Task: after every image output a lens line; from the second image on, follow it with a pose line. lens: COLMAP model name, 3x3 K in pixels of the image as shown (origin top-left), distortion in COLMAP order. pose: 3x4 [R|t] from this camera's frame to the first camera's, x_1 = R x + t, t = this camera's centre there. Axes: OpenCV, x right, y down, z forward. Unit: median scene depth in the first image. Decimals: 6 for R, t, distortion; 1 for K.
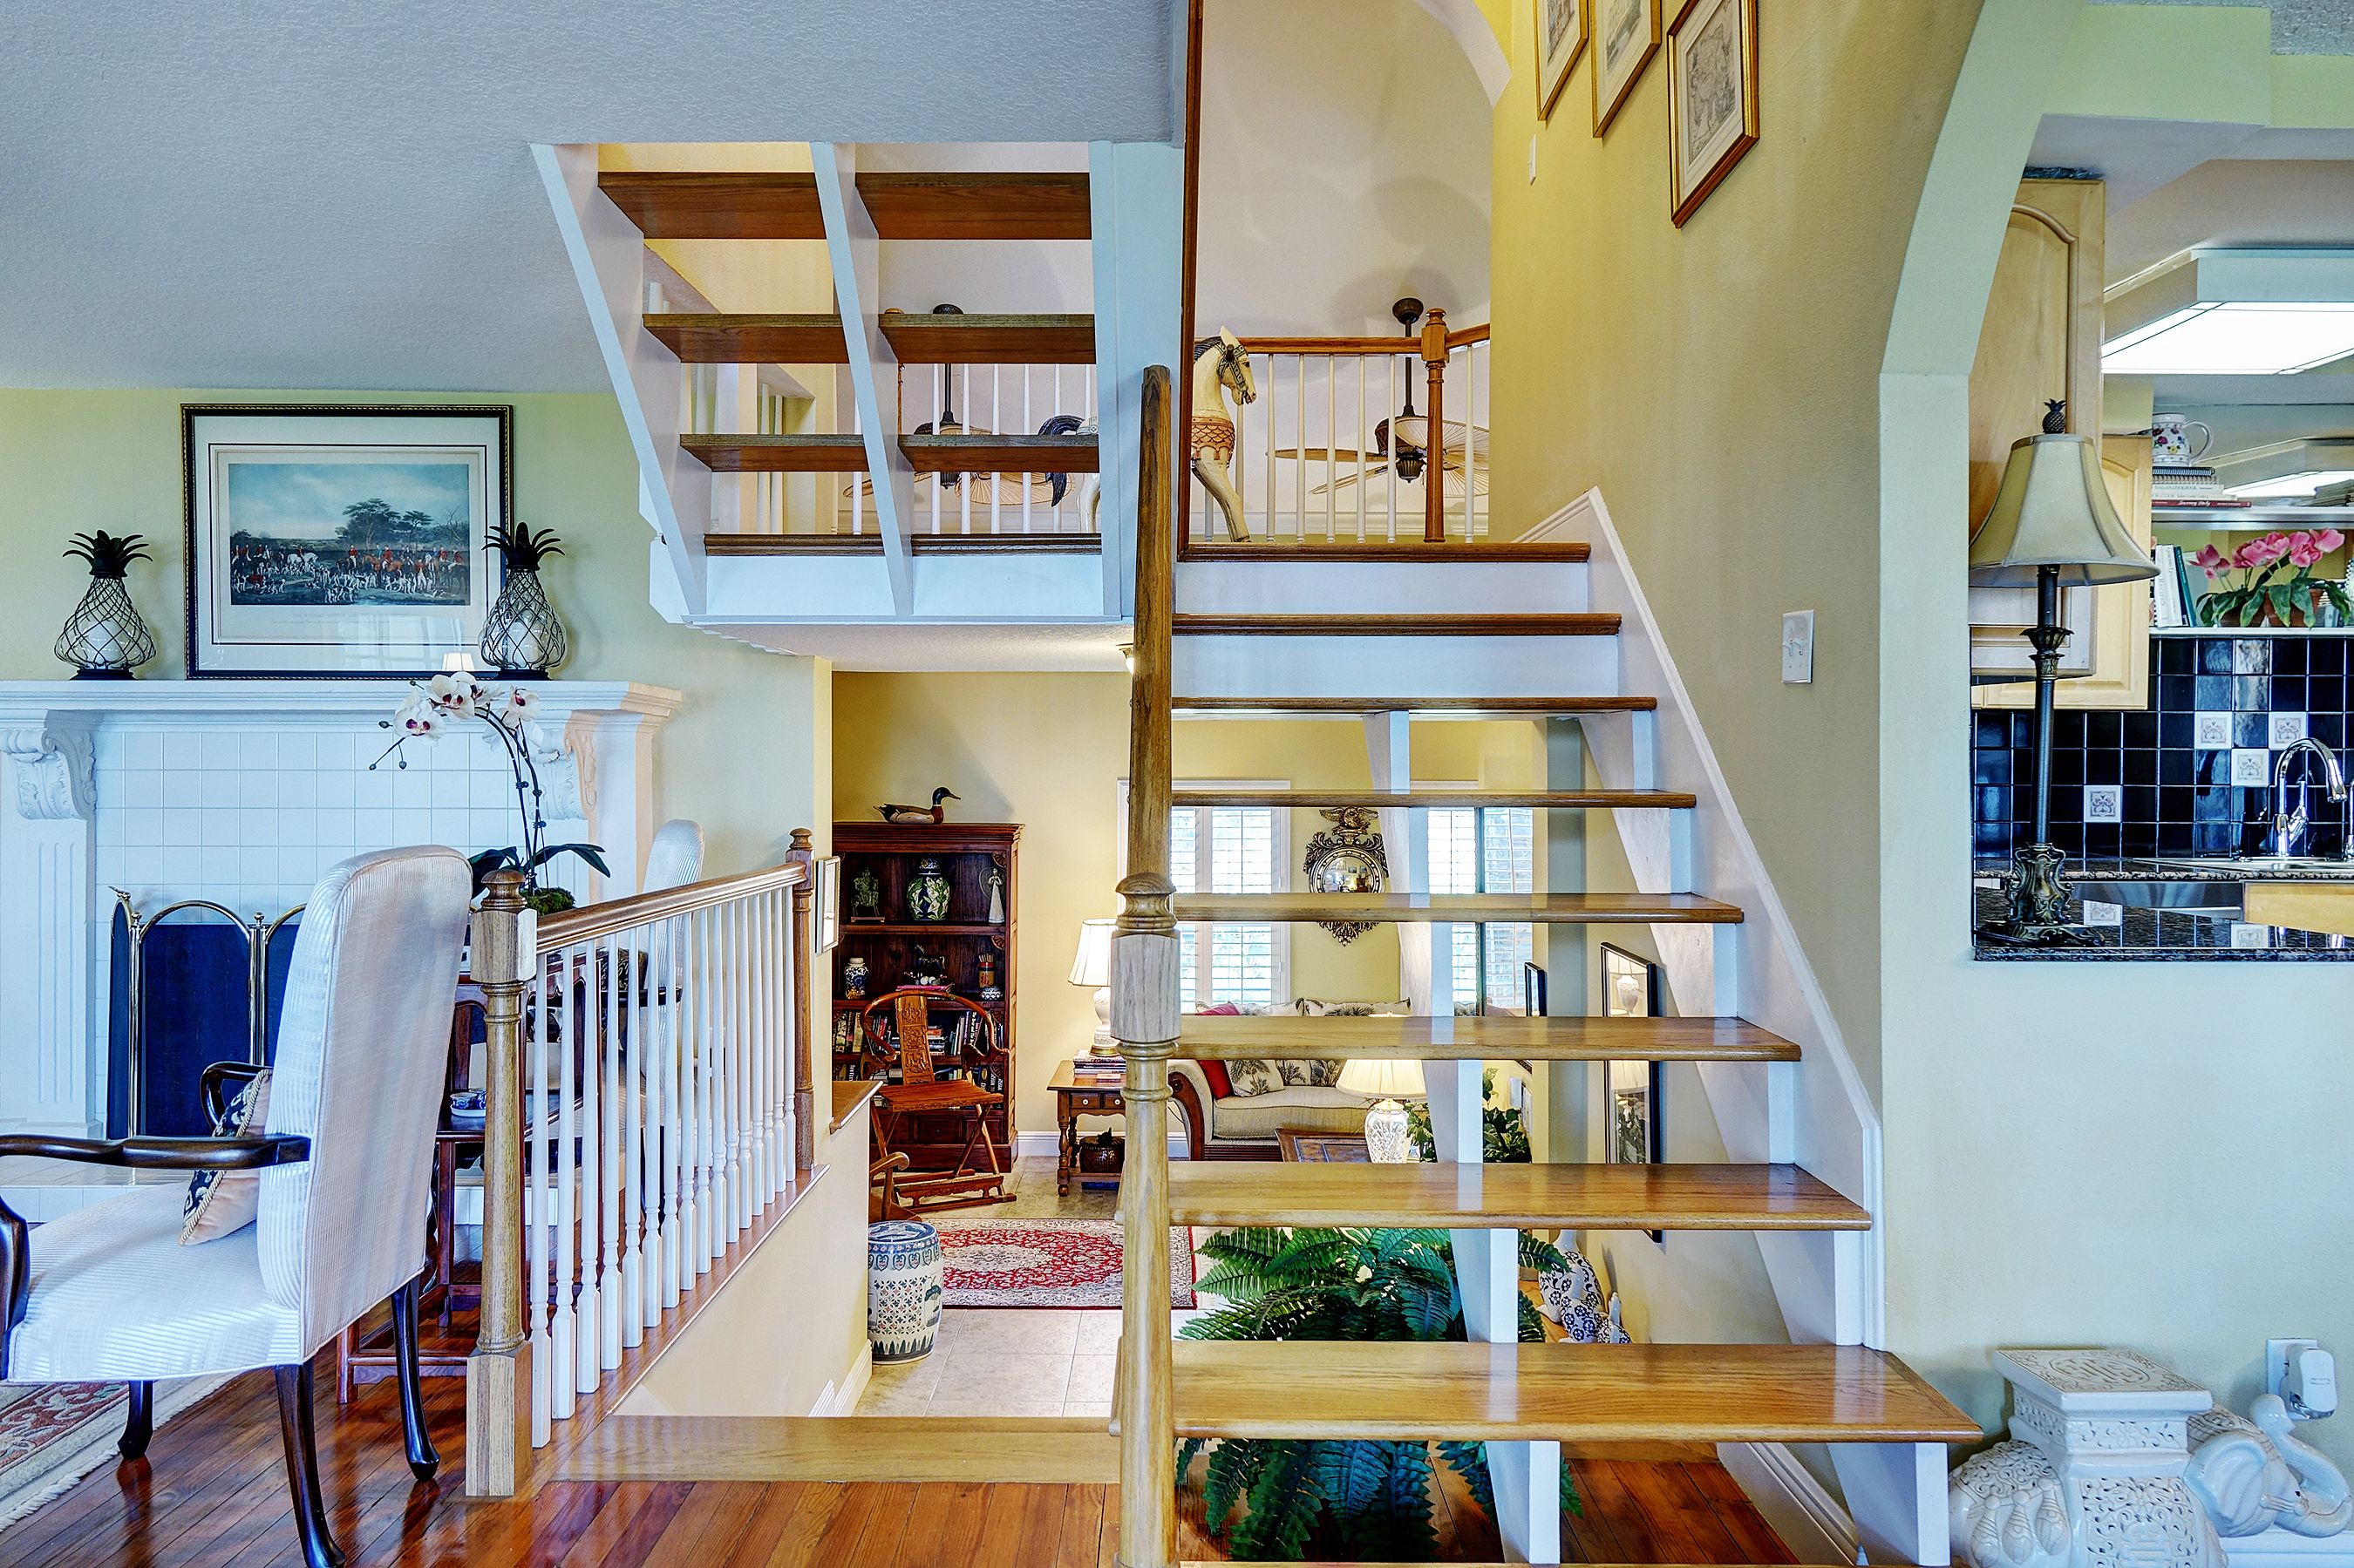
lens RADIAL K [[1634.7, 0, 1176.5], [0, 1634.7, 781.1], [0, 0, 1]] dist [0.003884, -0.001656]
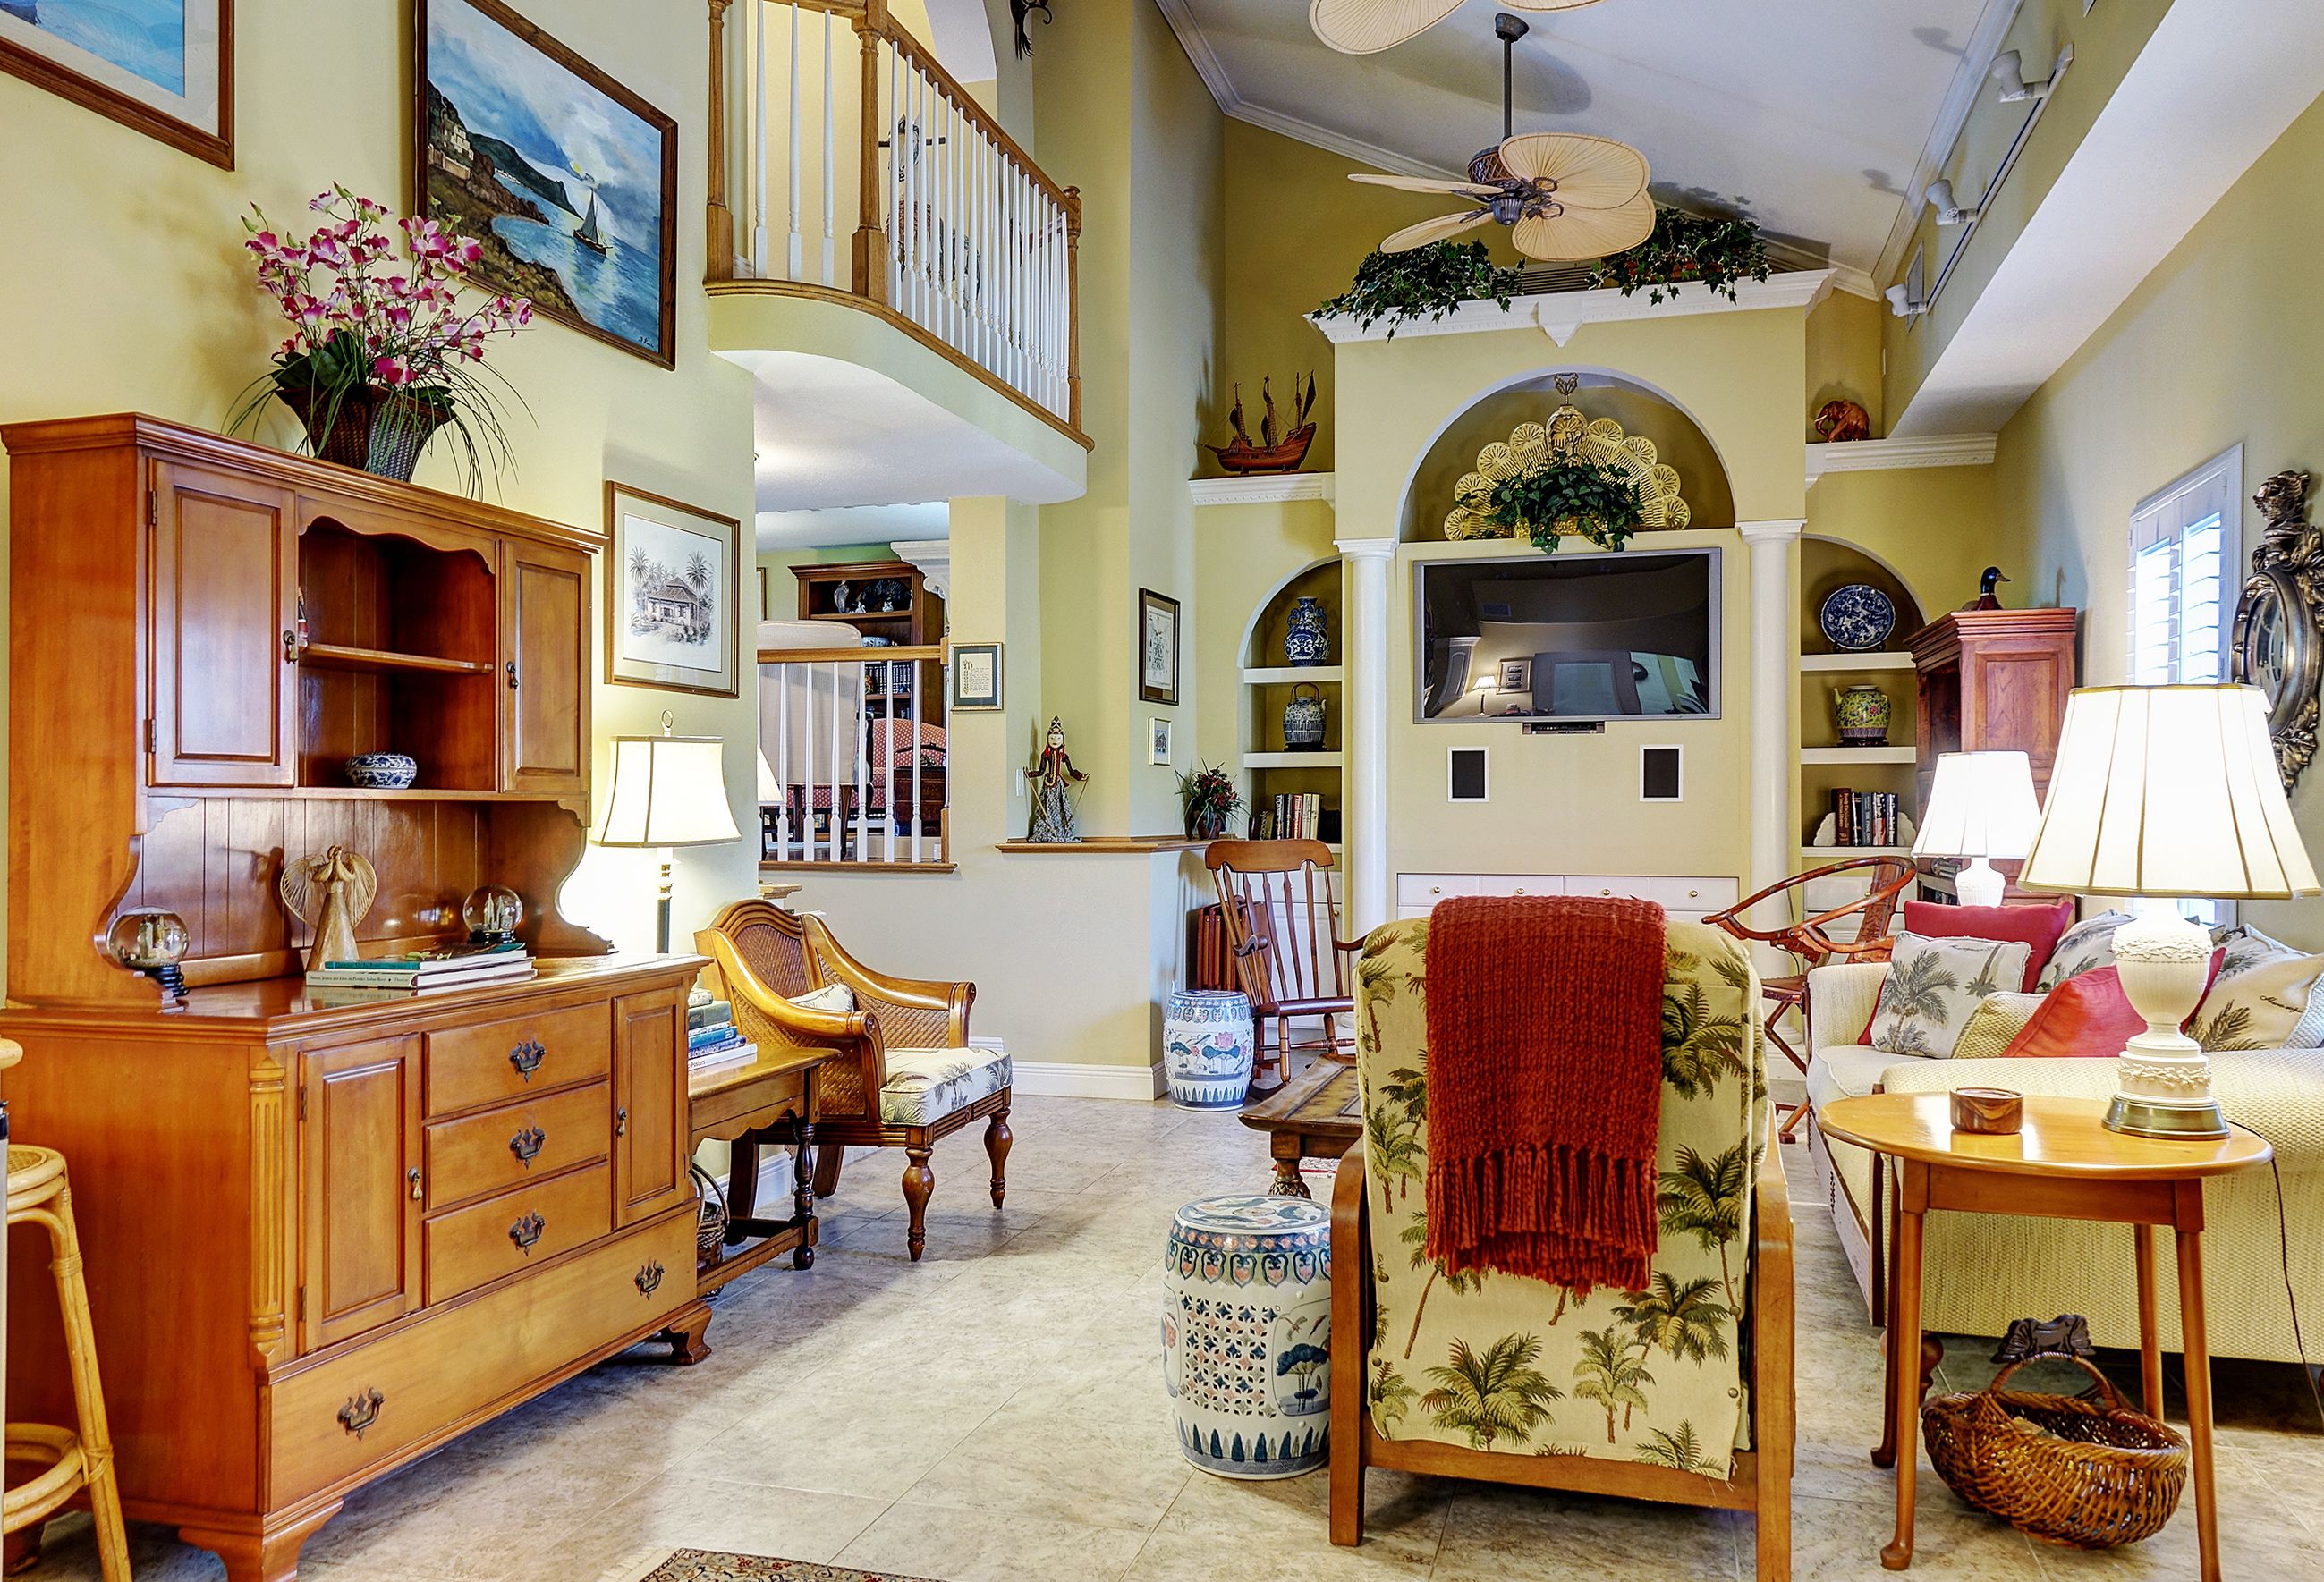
lens RADIAL K [[1684.9, 0, 1161.6], [0, 1684.9, 805.0], [0, 0, 1]] dist [0.005109, -0.003945]
pose [[-0.274519, -0.006213, -0.961562, 0.634977], [-0.000412, 0.999980, -0.006343, 0.109632], [0.961582, -0.001345, -0.274516, 0.890641]]
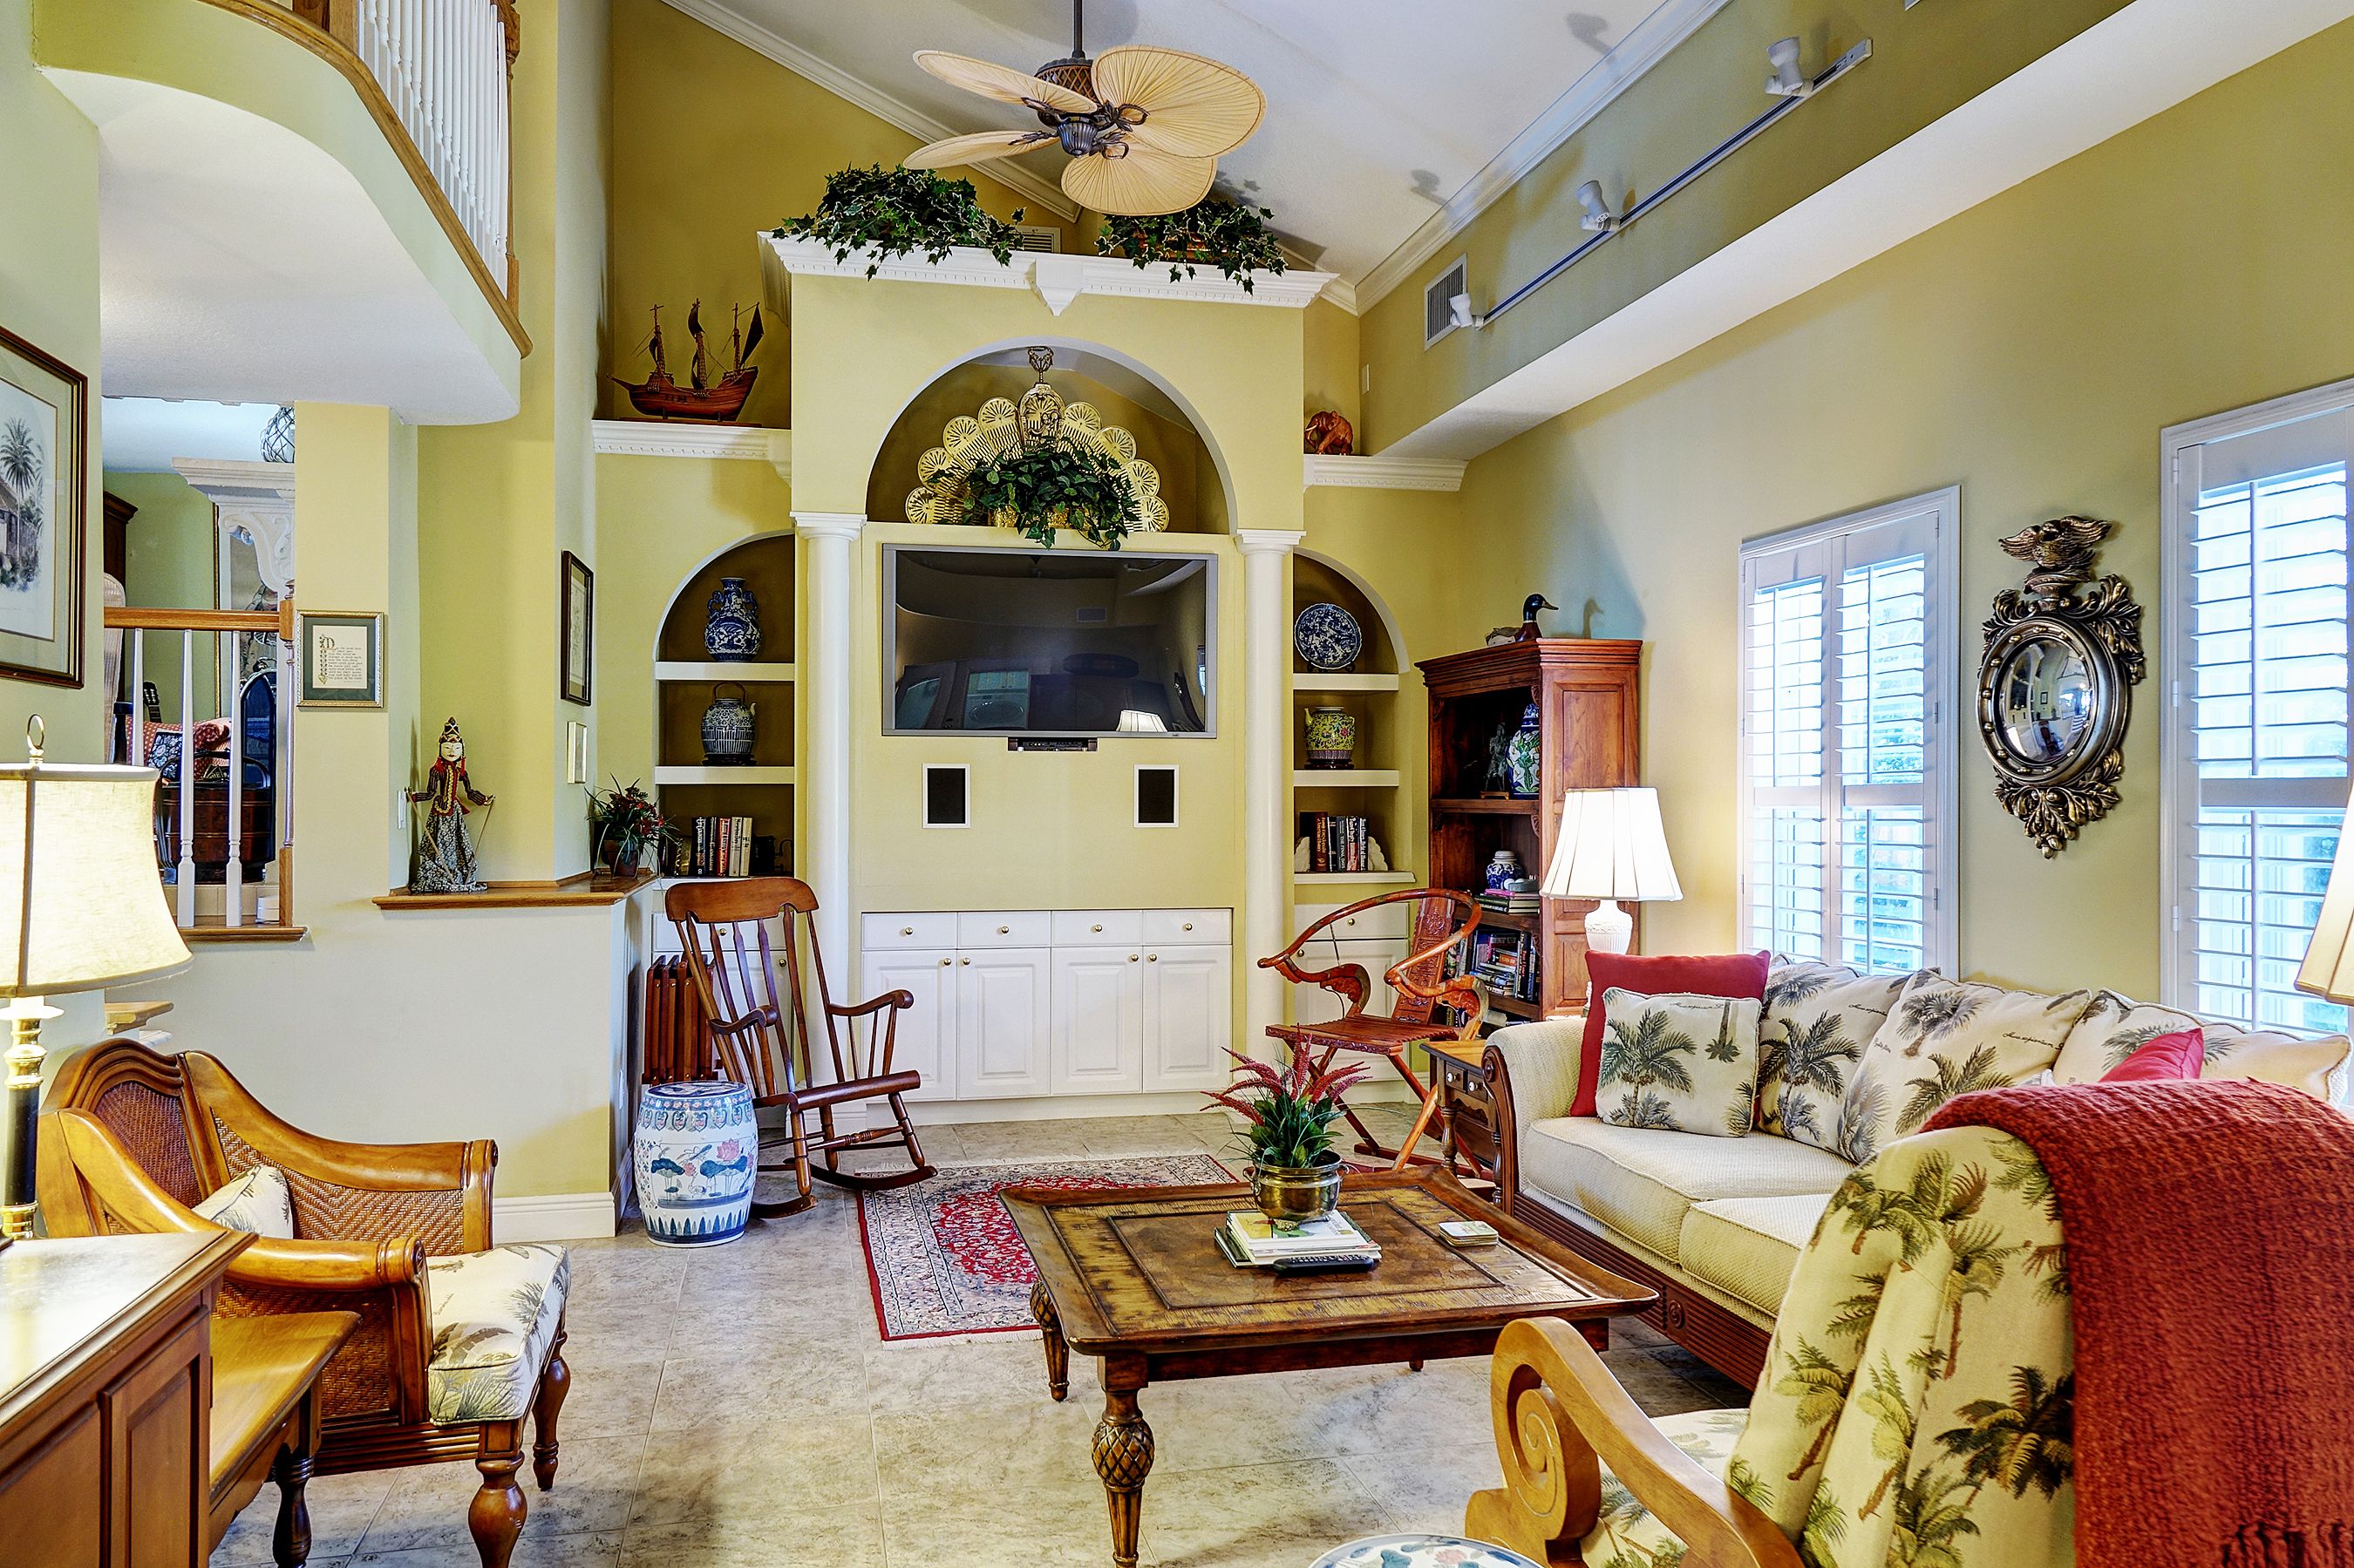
lens RADIAL K [[1634.7, 0, 1171.7], [0, 1634.7, 786.9], [0, 0, 1]] dist [0.003884, -0.001656]
pose [[0.227333, -0.013426, -0.973724, 0.480706], [0.001192, 0.999908, -0.013509, 0.093576], [0.973816, 0.001911, 0.227328, 0.729837]]
